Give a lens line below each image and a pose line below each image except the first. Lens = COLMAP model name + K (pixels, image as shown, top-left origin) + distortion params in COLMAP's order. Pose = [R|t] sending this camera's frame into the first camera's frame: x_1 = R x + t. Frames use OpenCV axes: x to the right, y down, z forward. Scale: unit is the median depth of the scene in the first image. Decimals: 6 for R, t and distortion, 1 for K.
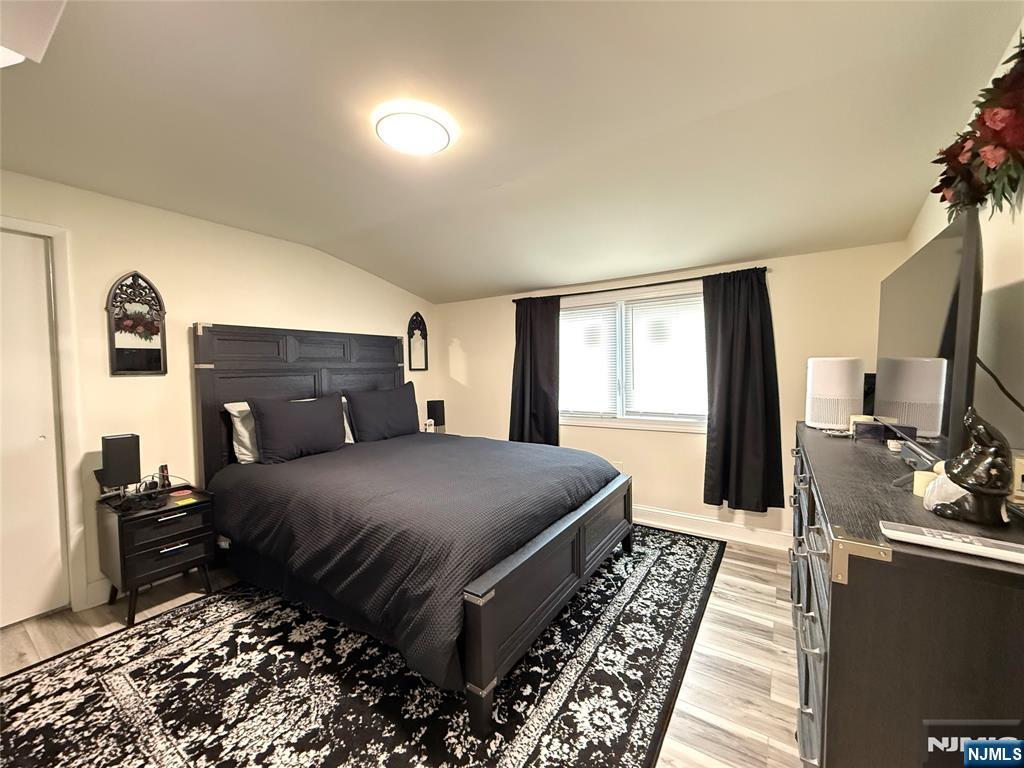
lens RADIAL K [[407.4, 0, 510.1], [0, 407.4, 383.0], [0, 0, 1]] dist [-0.000978, 0.000522]
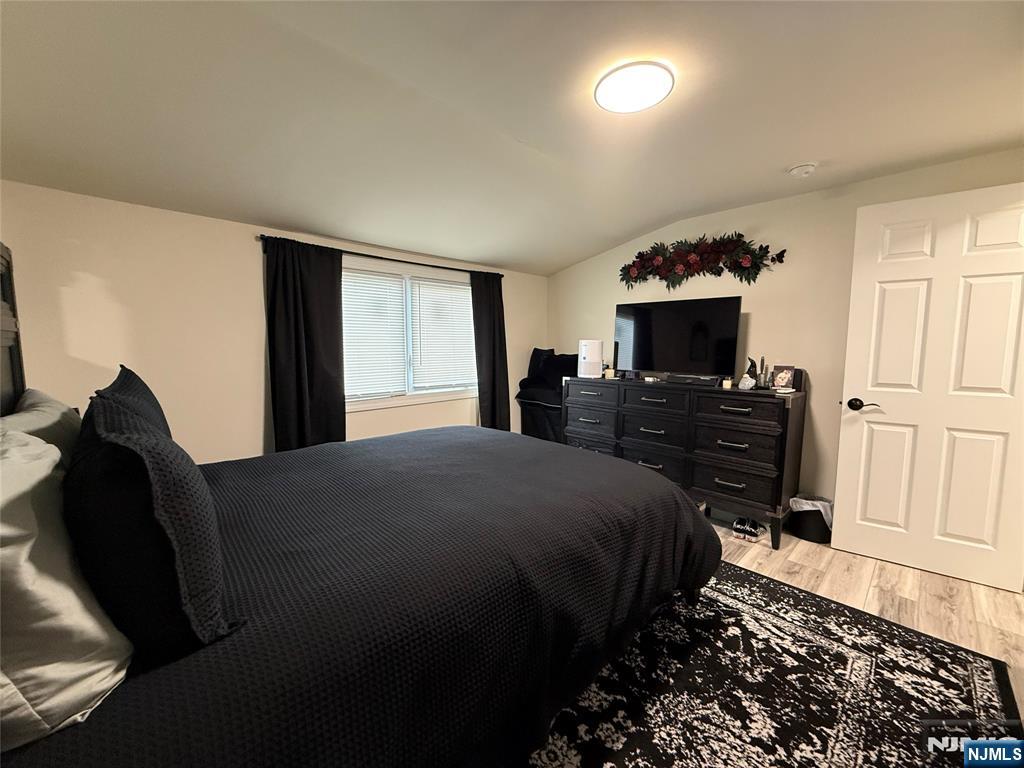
lens RADIAL K [[407.4, 0, 510.1], [0, 407.4, 383.0], [0, 0, 1]] dist [-0.000978, 0.000522]
pose [[0.212000, -0.075772, 0.974328, -1.206156], [0.029896, 0.997026, 0.071032, -0.009874], [-0.976812, 0.014070, 0.213634, 1.036667]]
